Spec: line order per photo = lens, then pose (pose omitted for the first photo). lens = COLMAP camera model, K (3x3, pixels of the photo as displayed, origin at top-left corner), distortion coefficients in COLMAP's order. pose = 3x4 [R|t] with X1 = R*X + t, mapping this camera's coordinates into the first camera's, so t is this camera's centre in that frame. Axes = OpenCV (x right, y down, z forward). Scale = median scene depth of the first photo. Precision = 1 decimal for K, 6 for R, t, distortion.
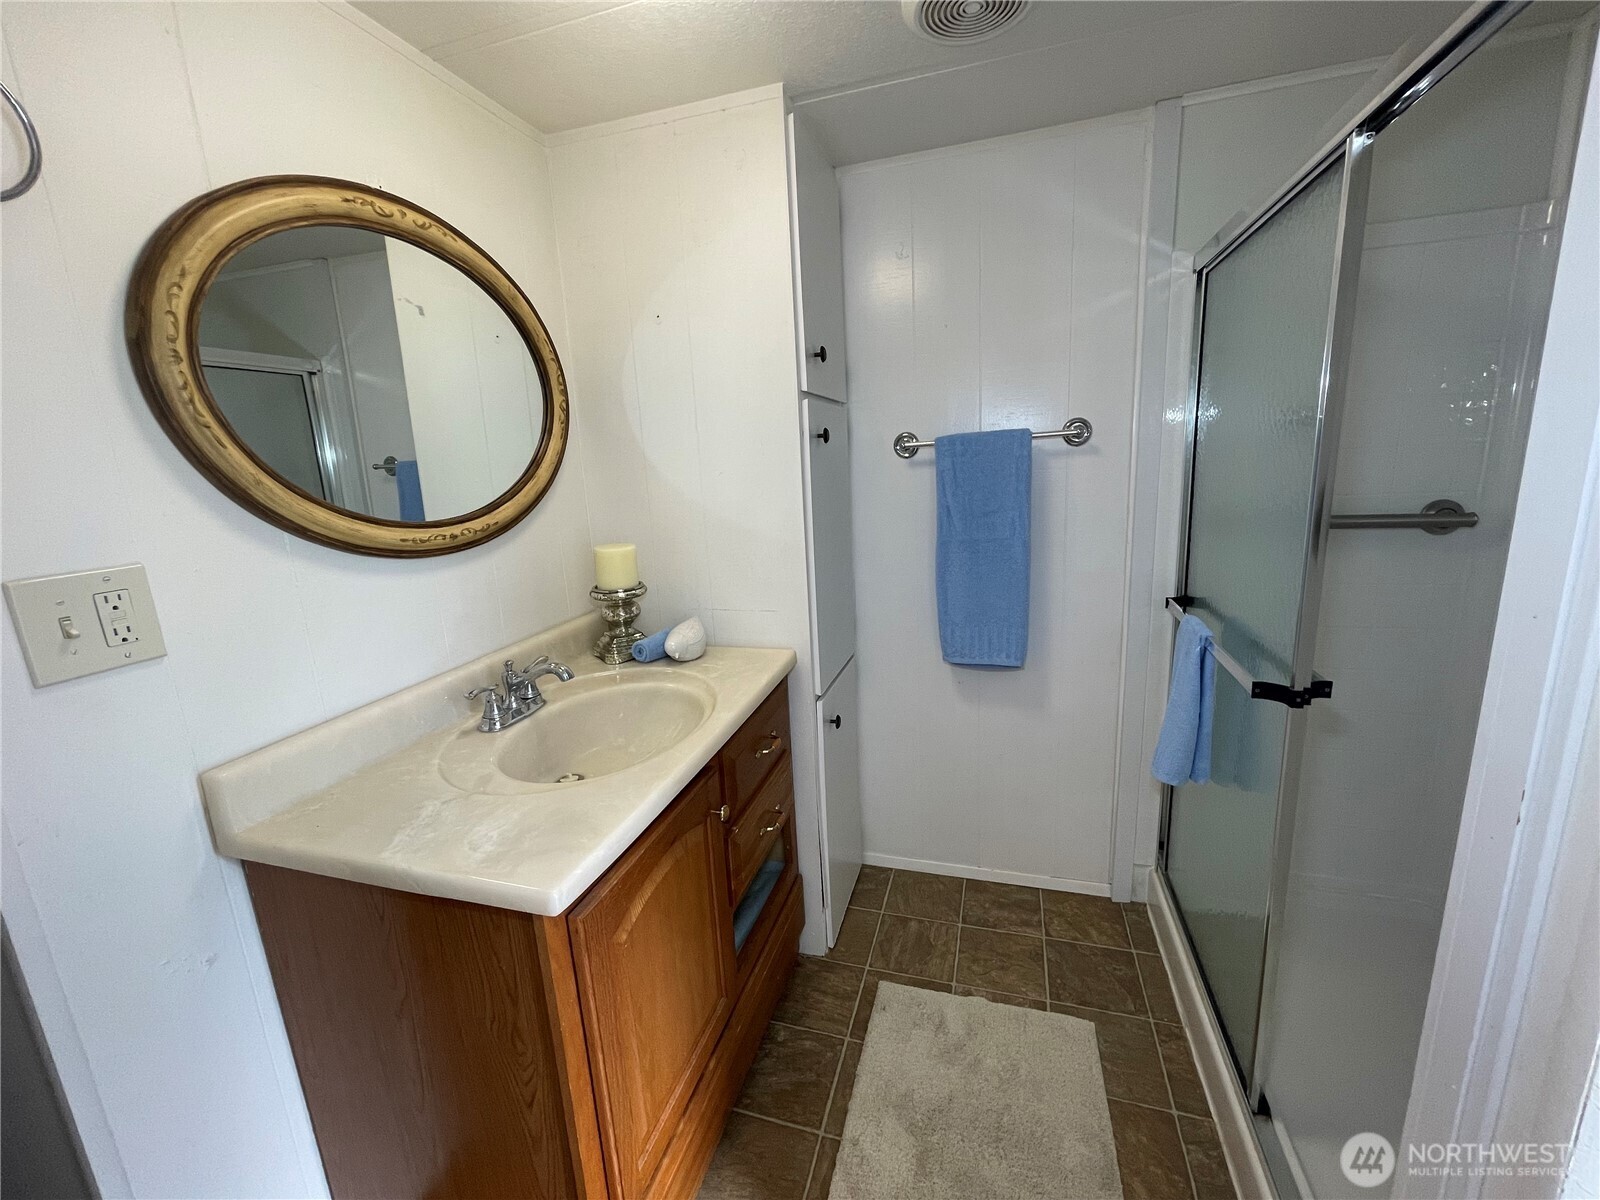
lens RADIAL K [[649.0, 0, 808.9], [0, 649.0, 591.0], [0, 0, 1]] dist [-0.010203, 0.003835]
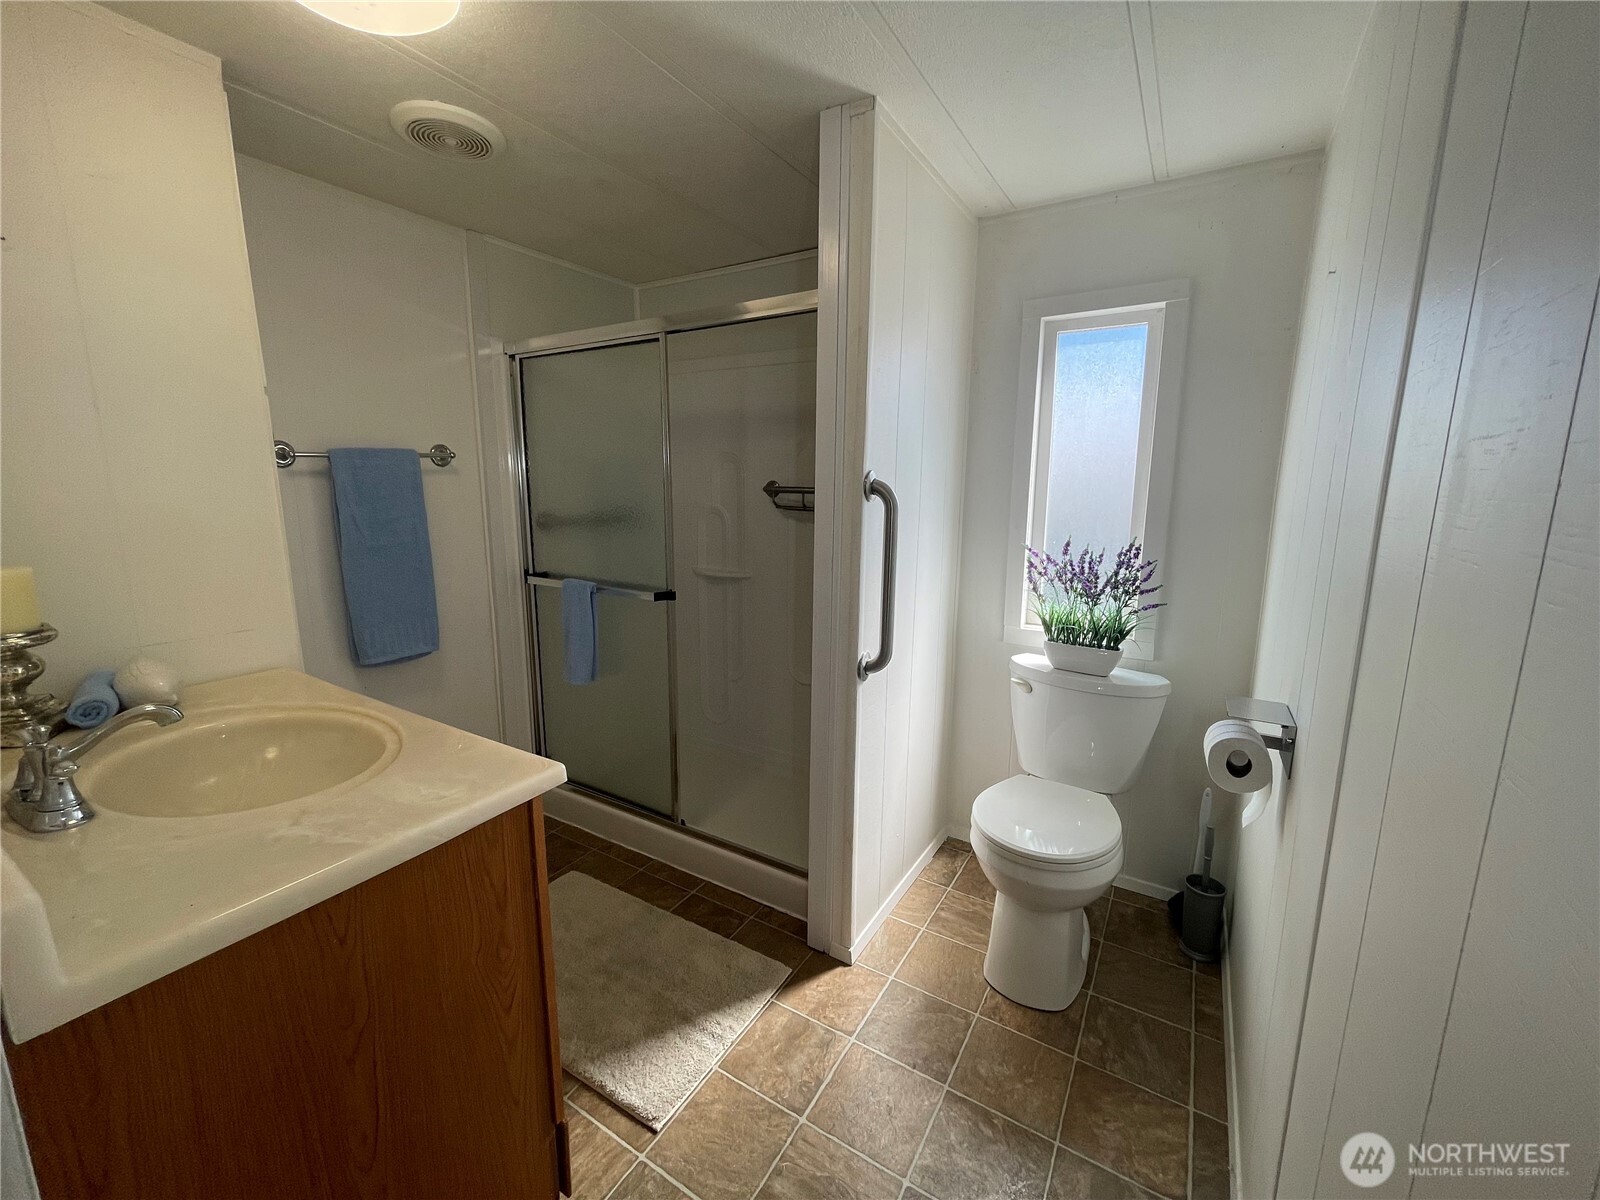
lens RADIAL K [[649.0, 0, 798.3], [0, 649.0, 594.2], [0, 0, 1]] dist [-0.010203, 0.003835]
pose [[0.241912, -0.118761, 0.963003, -0.853046], [0.178608, 0.980972, 0.076110, 0.060051], [-0.953718, 0.153588, 0.258521, 0.076912]]
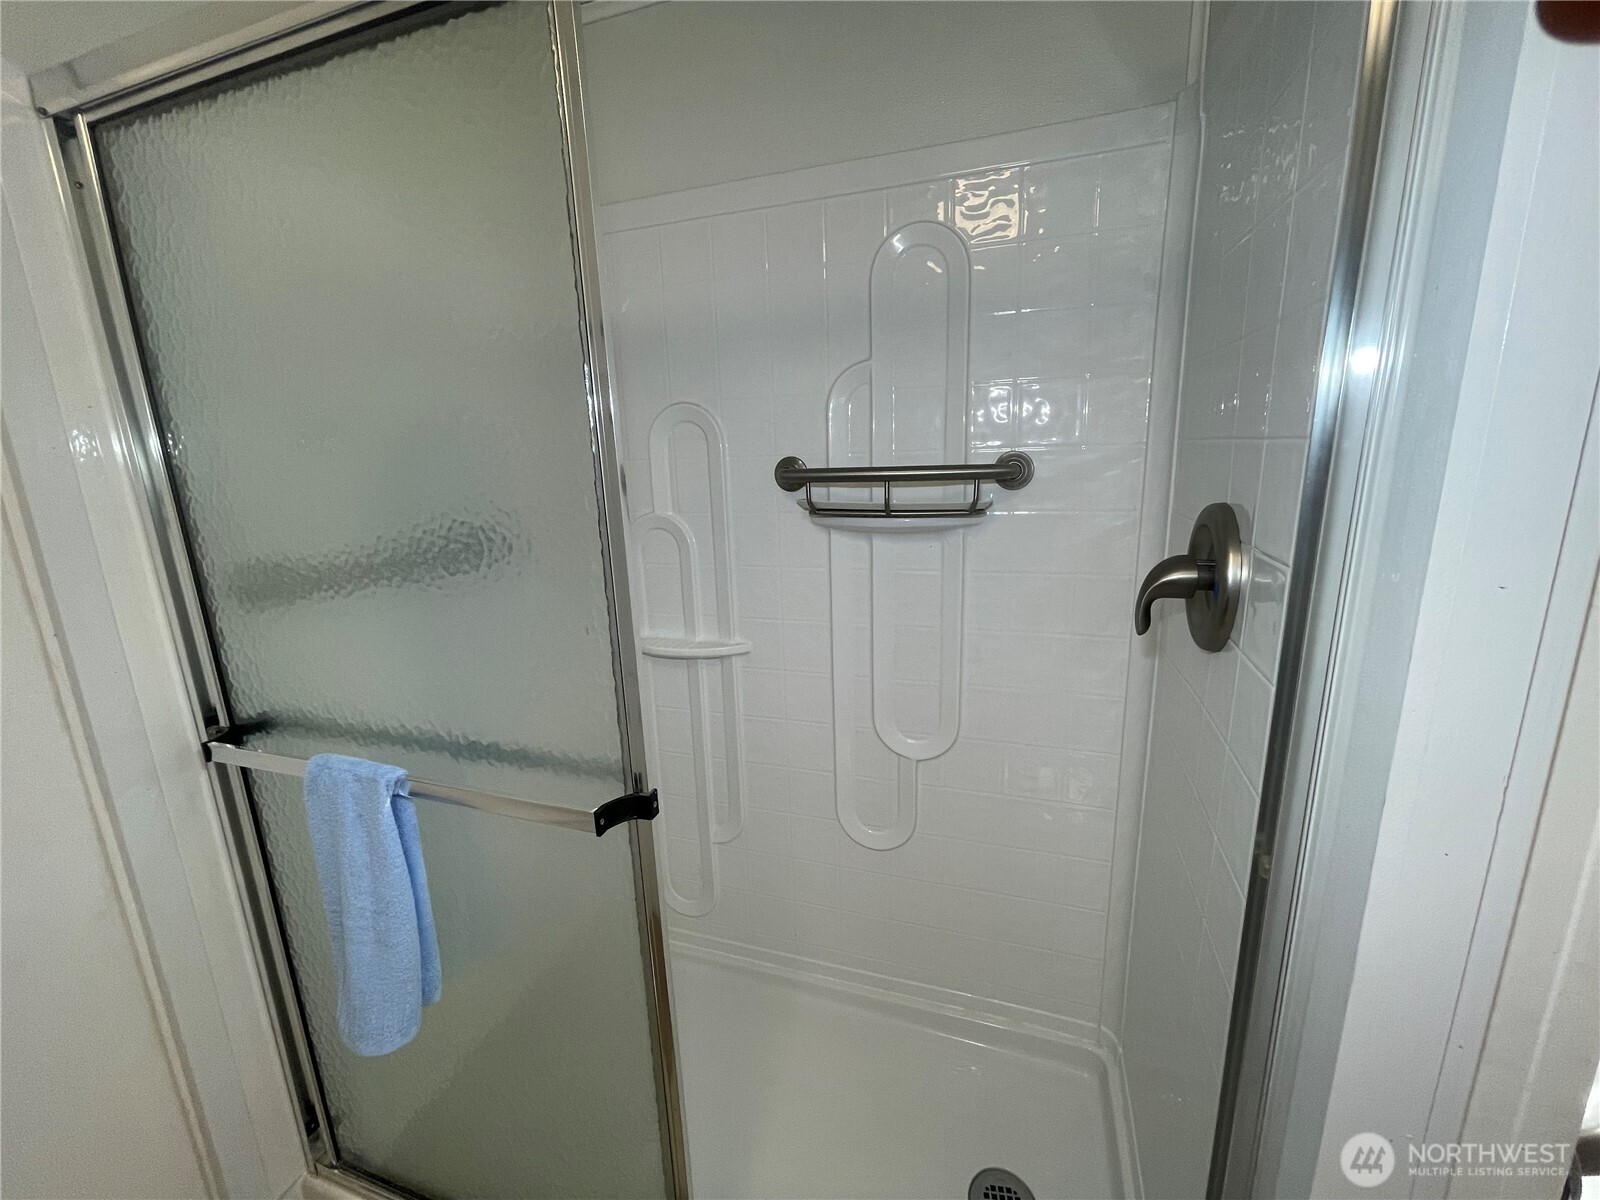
lens RADIAL K [[649.0, 0, 799.5], [0, 649.0, 584.8], [0, 0, 1]] dist [-0.010203, 0.003835]
pose [[0.024227, -0.151368, 0.988181, 0.082120], [0.239674, 0.960522, 0.141256, -0.091588], [-0.970551, 0.233419, 0.059550, 0.576898]]
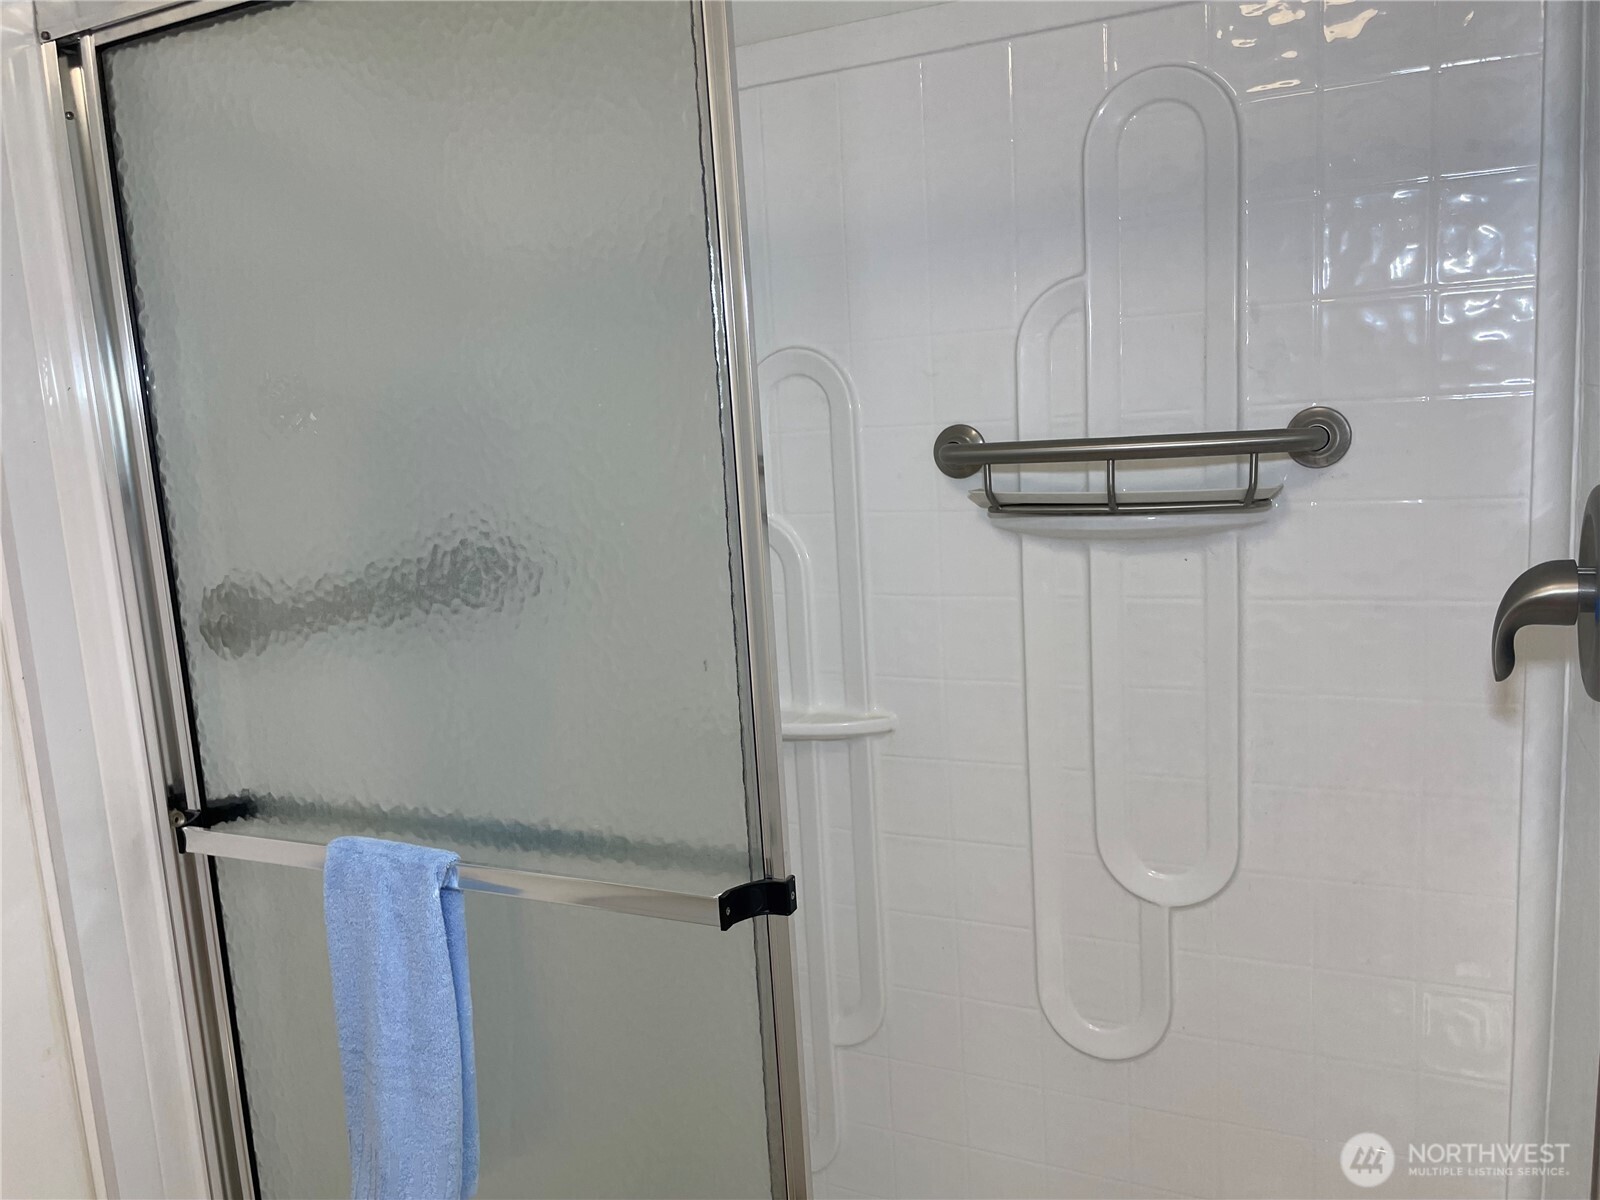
lens RADIAL K [[1260.4, 0, 775.0], [0, 1260.4, 598.3], [0, 0, 1]] dist [0.082706, -0.110310]
pose [[0.163124, -0.105913, 0.980904, -0.175955], [0.257520, 0.964327, 0.061298, -0.100488], [-0.952404, 0.242604, 0.184580, 0.586723]]
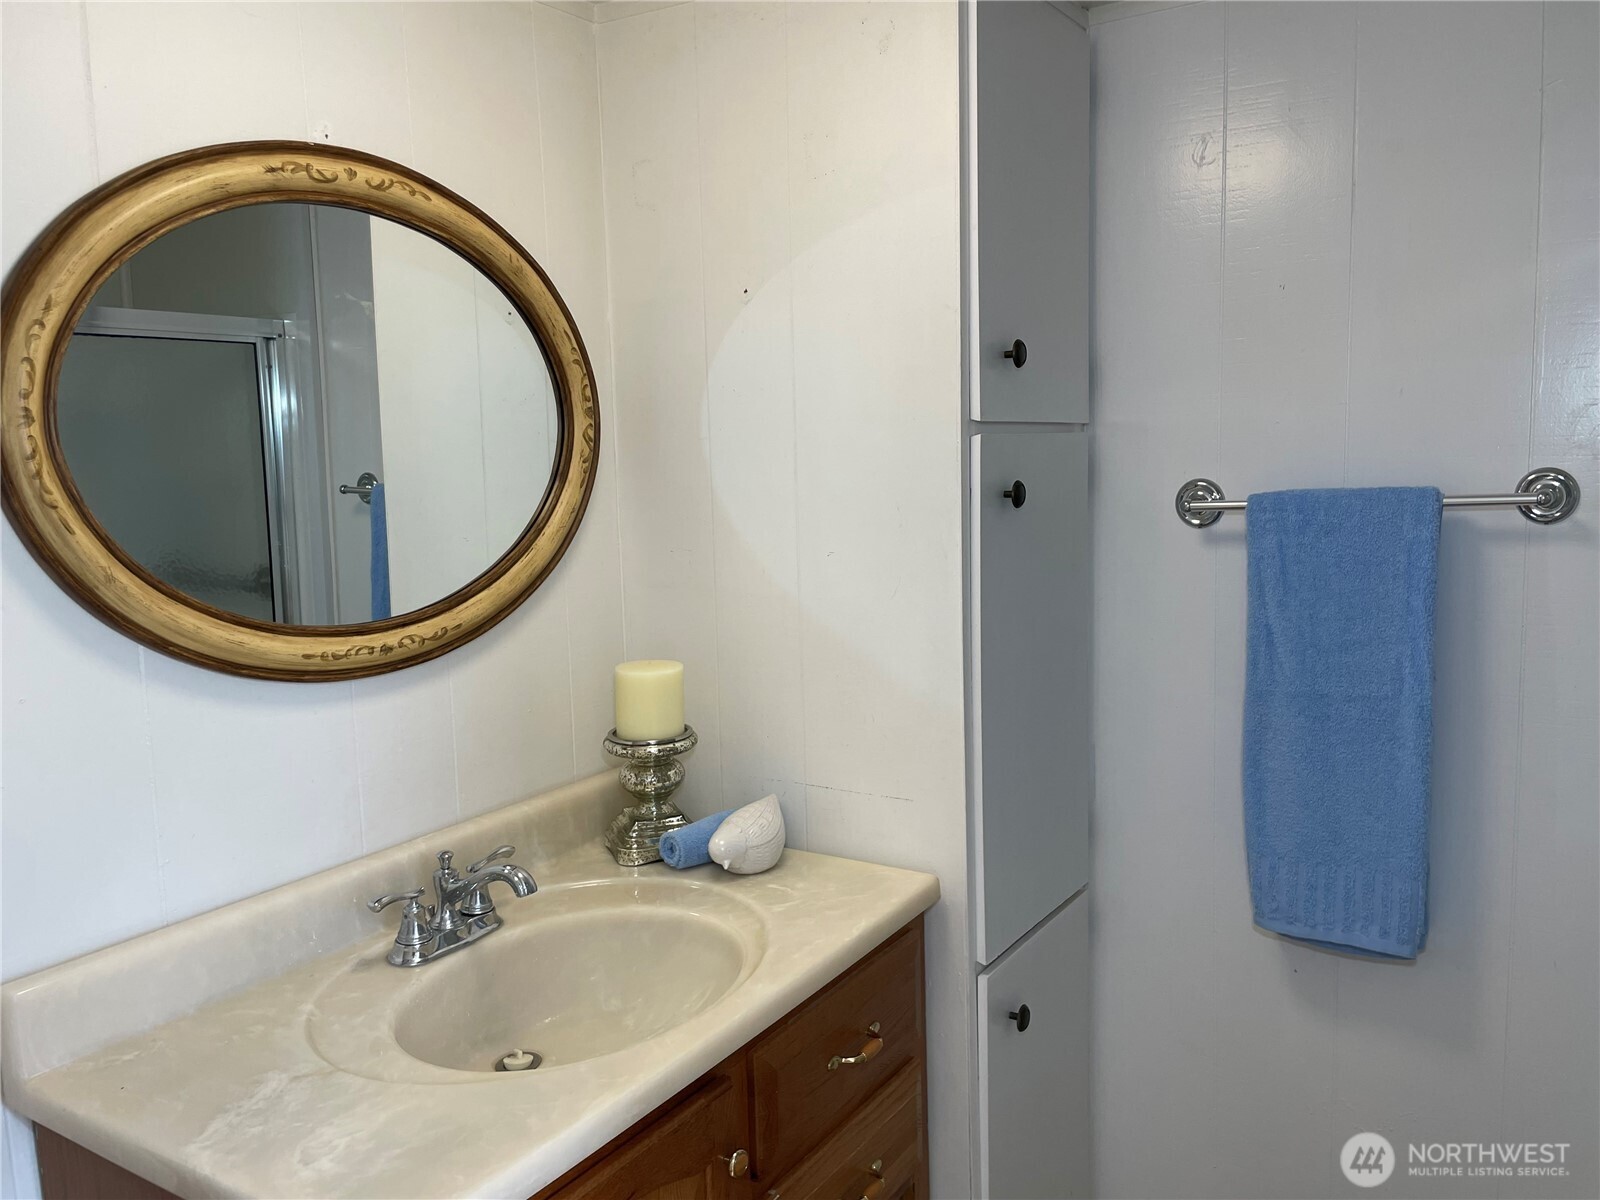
lens RADIAL K [[1260.4, 0, 817.6], [0, 1260.4, 603.8], [0, 0, 1]] dist [0.082706, -0.110310]
pose [[0.964350, 0.057780, -0.258245, 0.174261], [-0.077005, 0.994913, -0.064951, -0.073862], [0.253179, 0.082522, 0.963894, -0.103630]]
